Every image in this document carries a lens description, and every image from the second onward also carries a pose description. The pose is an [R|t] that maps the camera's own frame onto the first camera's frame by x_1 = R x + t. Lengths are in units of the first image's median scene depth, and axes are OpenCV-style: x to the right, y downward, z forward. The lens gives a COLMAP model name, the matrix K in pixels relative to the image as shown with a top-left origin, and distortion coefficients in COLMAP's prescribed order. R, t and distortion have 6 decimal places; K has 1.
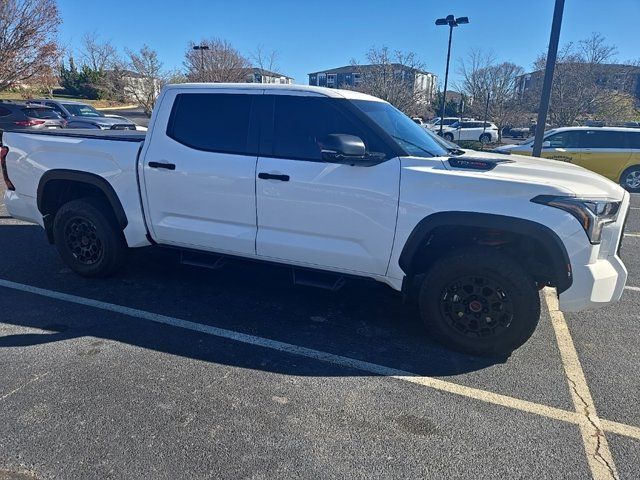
lens RADIAL K [[422.3, 0, 320.0], [0, 422.3, 240.0], [0, 0, 1]] dist [0.041175, -0.002066]
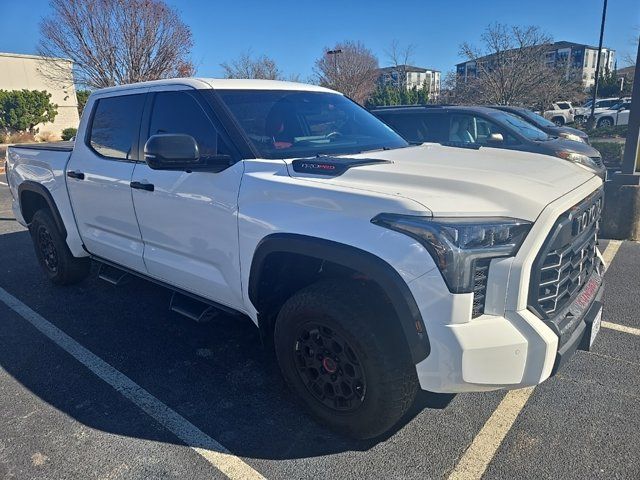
lens RADIAL K [[427.9, 0, 320.0], [0, 427.9, 240.0], [0, 0, 1]] dist [0.029208, -0.002771]
pose [[0.948731, 0.025672, -0.315041, 0.581458], [-0.025869, 0.999659, 0.003558, -0.058008], [0.315025, 0.004774, 0.949071, 0.309258]]
